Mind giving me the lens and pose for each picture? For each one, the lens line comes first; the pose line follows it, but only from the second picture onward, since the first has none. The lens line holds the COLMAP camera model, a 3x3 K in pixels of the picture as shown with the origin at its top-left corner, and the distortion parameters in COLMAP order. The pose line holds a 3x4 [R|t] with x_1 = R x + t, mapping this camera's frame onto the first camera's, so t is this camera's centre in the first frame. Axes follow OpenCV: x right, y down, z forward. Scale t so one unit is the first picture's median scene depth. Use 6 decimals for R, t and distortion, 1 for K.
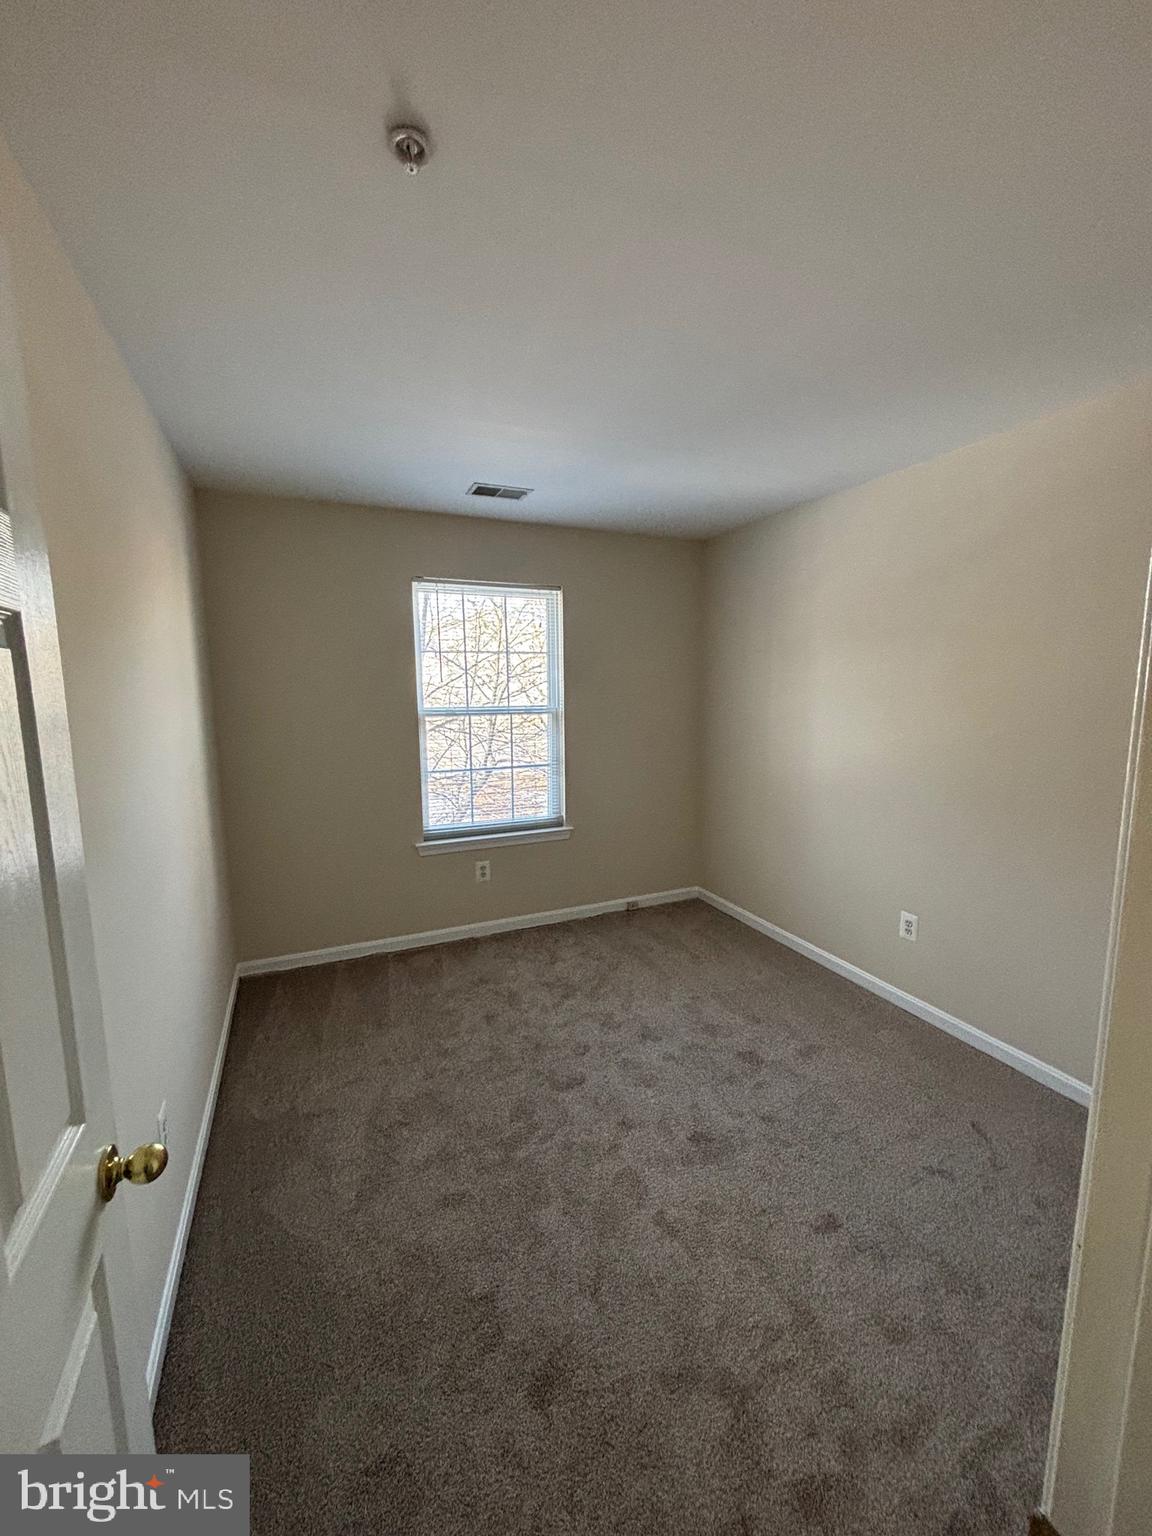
lens RADIAL K [[615.6, 0, 577.2], [0, 615.6, 768.7], [0, 0, 1]] dist [-0.001232, -0.000275]
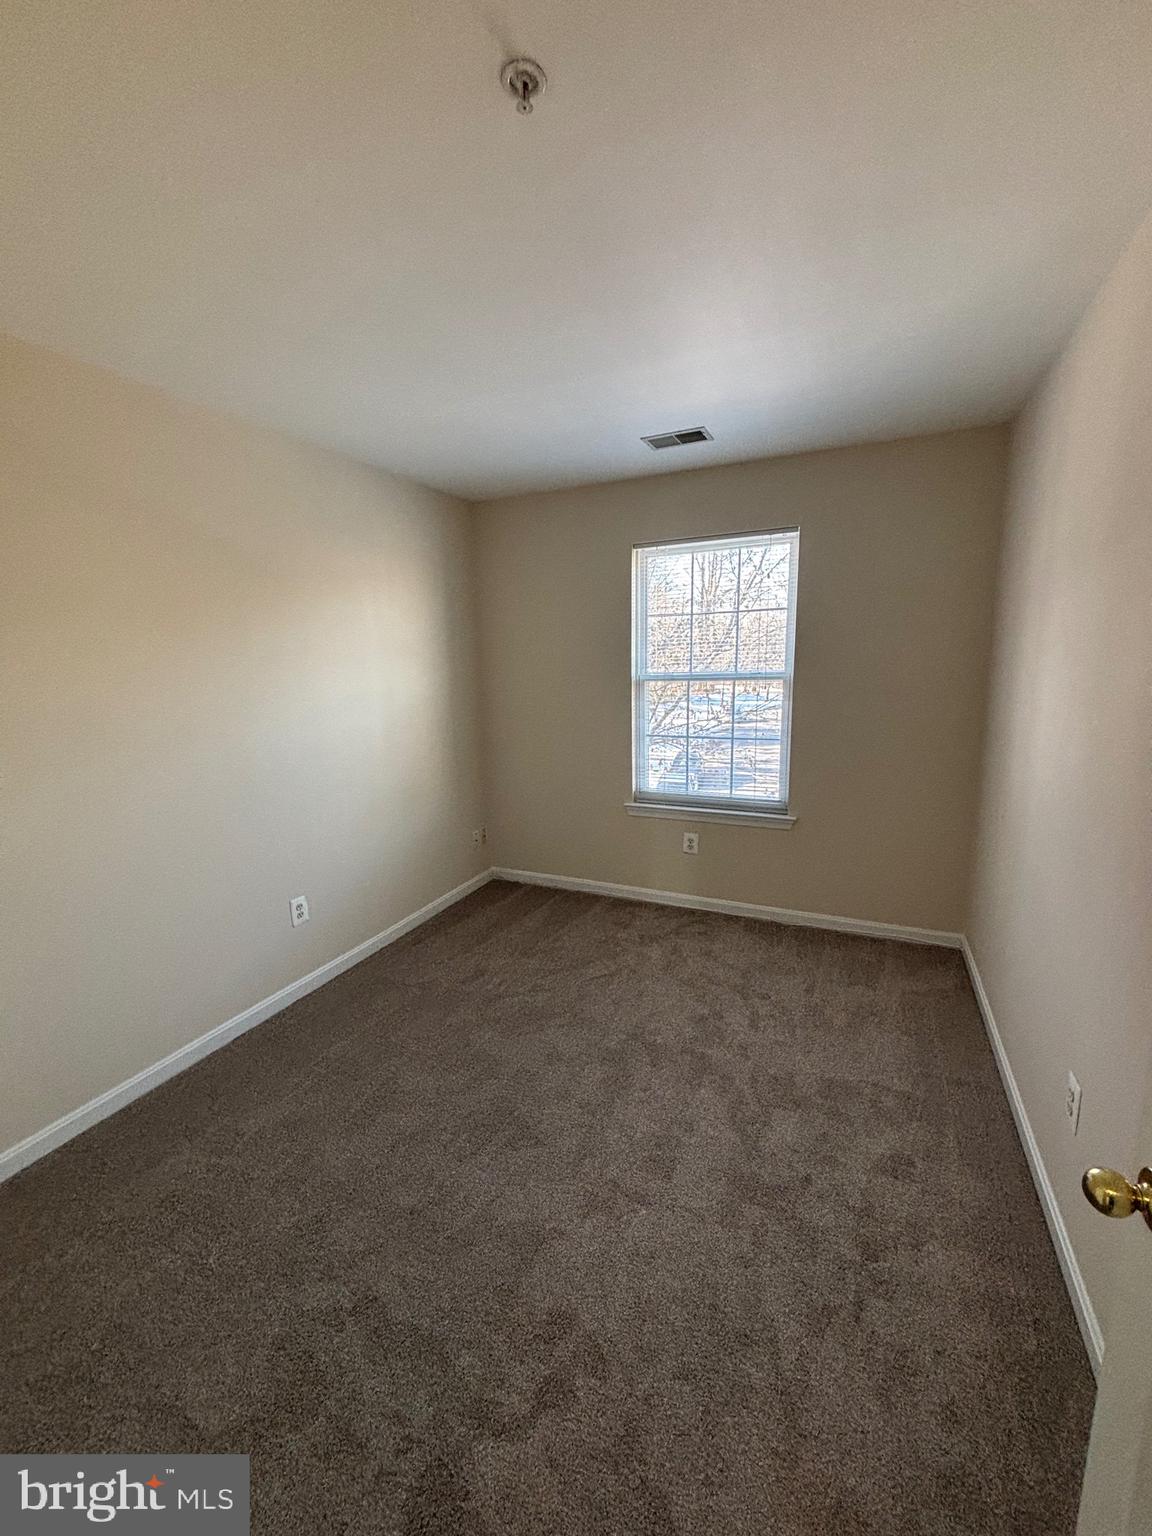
lens RADIAL K [[615.6, 0, 570.7], [0, 615.6, 770.9], [0, 0, 1]] dist [-0.001232, -0.000275]
pose [[0.643156, 0.124178, -0.755599, 0.446687], [-0.080838, 0.992260, 0.094264, -0.022211], [0.761456, 0.000454, 0.648217, 0.231515]]
